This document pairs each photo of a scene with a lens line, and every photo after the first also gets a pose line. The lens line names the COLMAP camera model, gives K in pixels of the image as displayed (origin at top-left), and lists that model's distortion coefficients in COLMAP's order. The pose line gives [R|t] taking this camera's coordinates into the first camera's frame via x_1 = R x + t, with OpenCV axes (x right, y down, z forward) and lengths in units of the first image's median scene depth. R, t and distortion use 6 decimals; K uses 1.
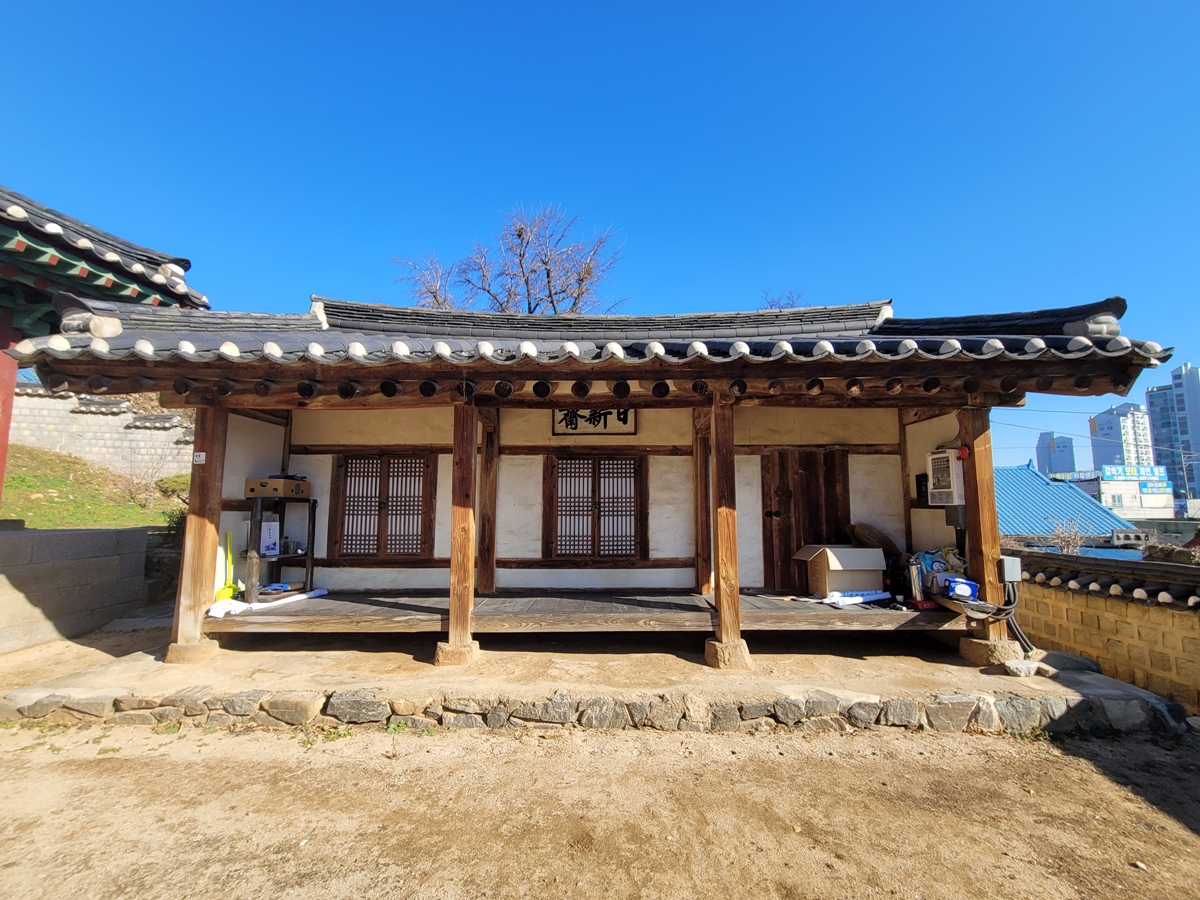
lens RADIAL K [[506.8, 0, 604.2], [0, 506.8, 453.0], [0, 0, 1]] dist [-0.002425, 0.000932]
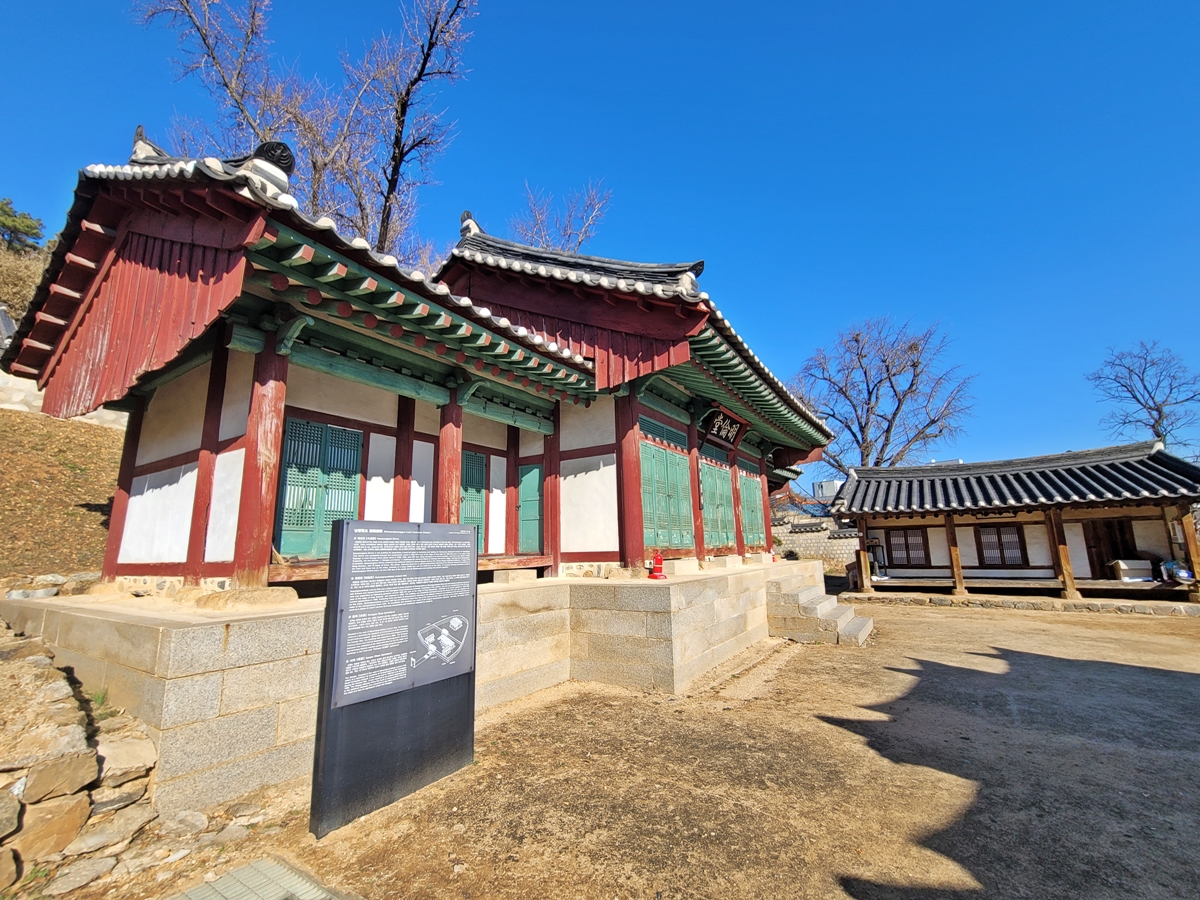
lens RADIAL K [[506.8, 0, 604.2], [0, 506.8, 453.0], [0, 0, 1]] dist [-0.002425, 0.000932]
pose [[0.846412, -0.116444, -0.519642, -0.358501], [0.078410, 0.992416, -0.094670, -0.301379], [0.526725, 0.039385, 0.849123, -2.476693]]
